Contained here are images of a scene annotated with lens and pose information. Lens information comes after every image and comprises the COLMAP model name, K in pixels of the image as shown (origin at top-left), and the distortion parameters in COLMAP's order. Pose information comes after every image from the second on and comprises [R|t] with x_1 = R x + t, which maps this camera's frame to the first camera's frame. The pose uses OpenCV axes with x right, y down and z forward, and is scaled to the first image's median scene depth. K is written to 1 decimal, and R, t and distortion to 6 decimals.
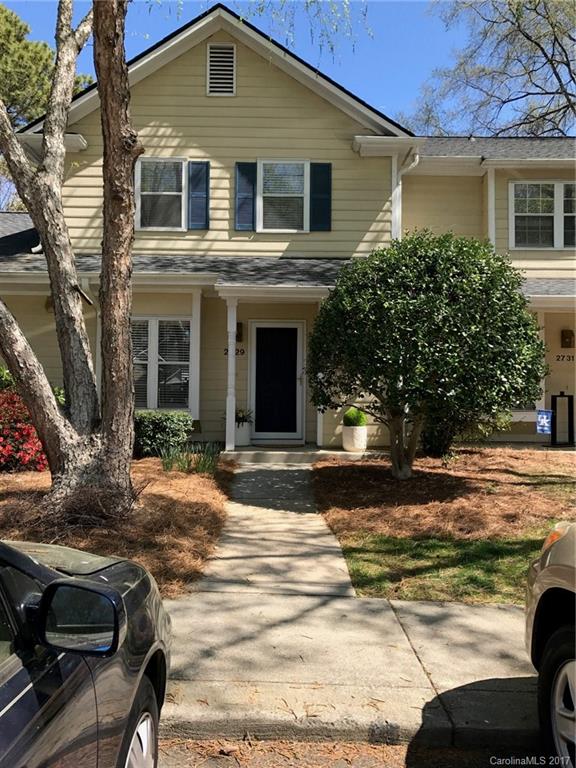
lens RADIAL K [[624.1, 0, 286.8], [0, 624.1, 388.8], [0, 0, 1]] dist [0.062161, -0.098219]
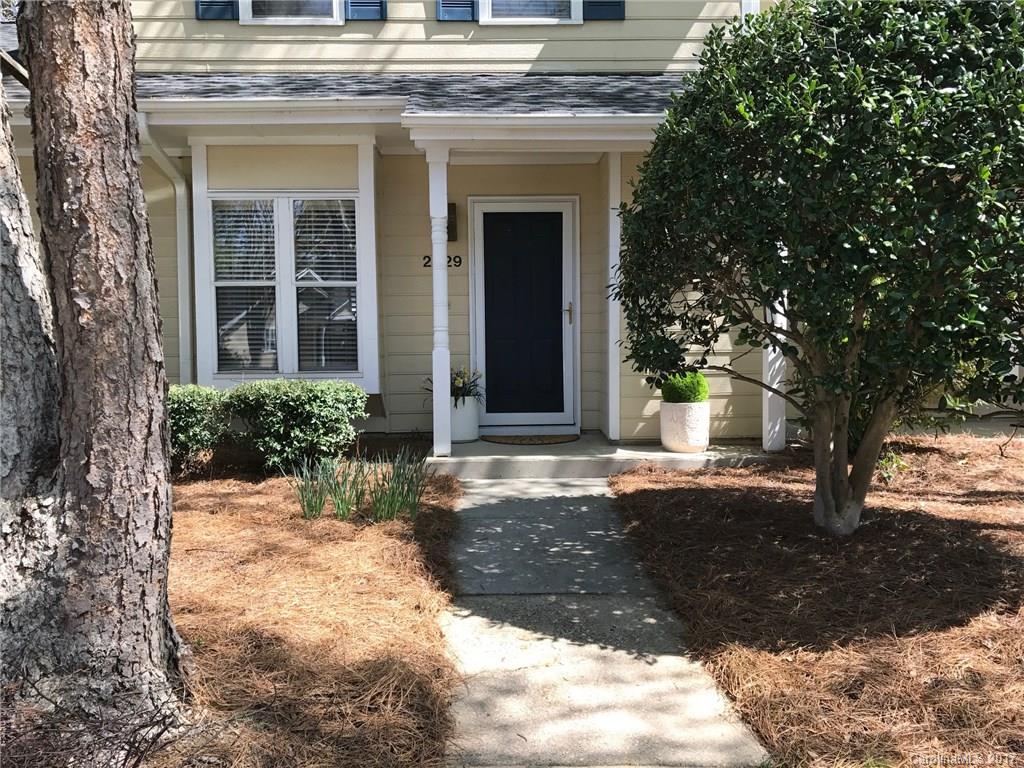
lens RADIAL K [[832.1, 0, 512.9], [0, 832.1, 397.1], [0, 0, 1]] dist [0.062161, -0.098219]
pose [[0.999706, -0.019916, 0.013810, -0.041328], [0.018648, 0.996071, 0.086570, -0.005373], [-0.015480, -0.086288, 0.996150, 0.326179]]
